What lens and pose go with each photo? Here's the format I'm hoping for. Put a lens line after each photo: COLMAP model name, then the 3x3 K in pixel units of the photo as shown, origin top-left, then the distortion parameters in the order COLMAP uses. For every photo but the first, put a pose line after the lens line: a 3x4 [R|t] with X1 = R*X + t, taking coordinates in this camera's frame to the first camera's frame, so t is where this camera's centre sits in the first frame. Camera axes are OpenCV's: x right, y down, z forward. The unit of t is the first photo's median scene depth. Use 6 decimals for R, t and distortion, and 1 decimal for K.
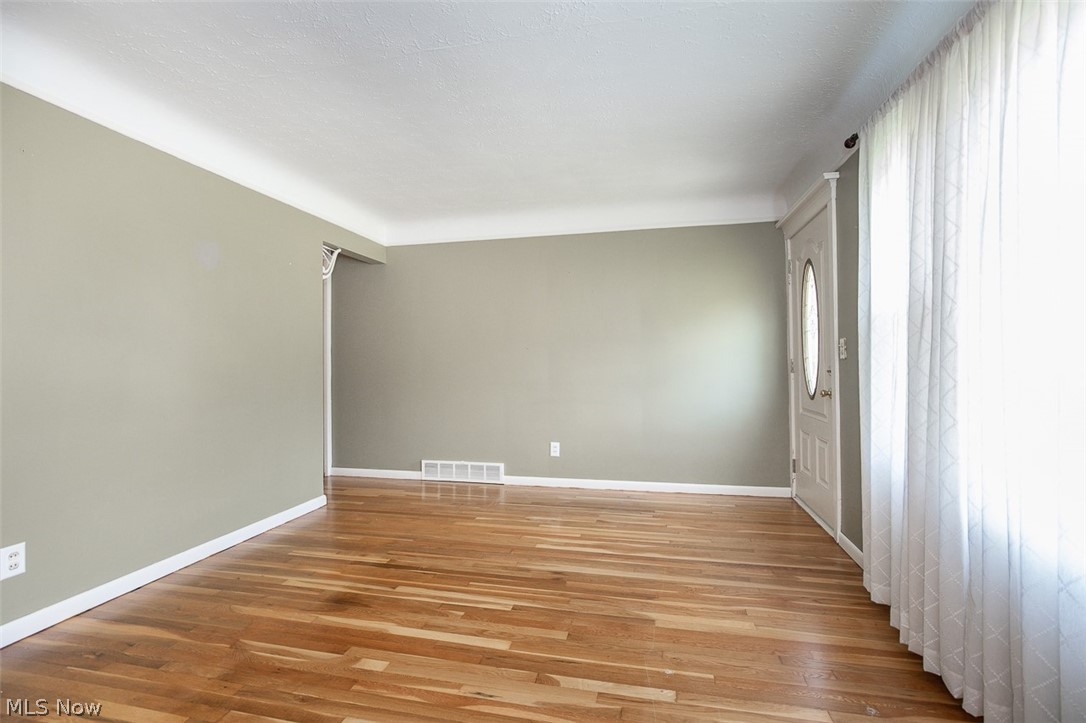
lens RADIAL K [[503.6, 0, 545.9], [0, 503.6, 362.6], [0, 0, 1]] dist [-0.011414, 0.005440]
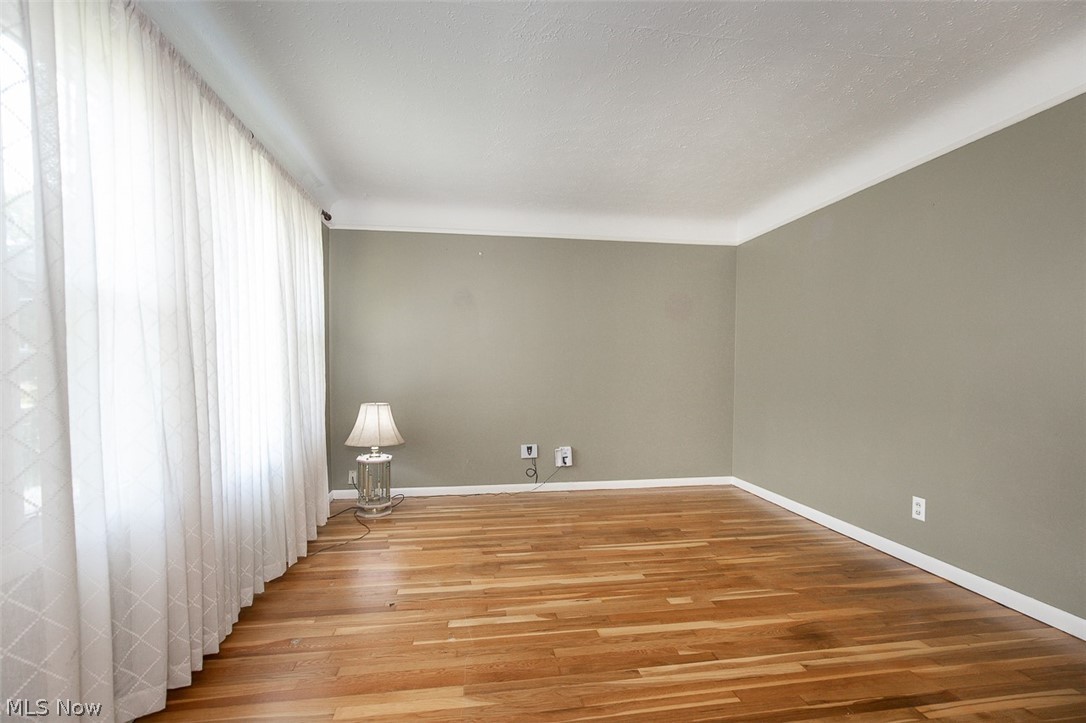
lens RADIAL K [[503.6, 0, 544.2], [0, 503.6, 364.2], [0, 0, 1]] dist [-0.011414, 0.005440]
pose [[-0.932515, 0.000442, -0.361130, 0.412789], [0.000448, 1.000000, 0.000066, -0.007791], [0.361130, -0.000101, -0.932515, 1.915105]]
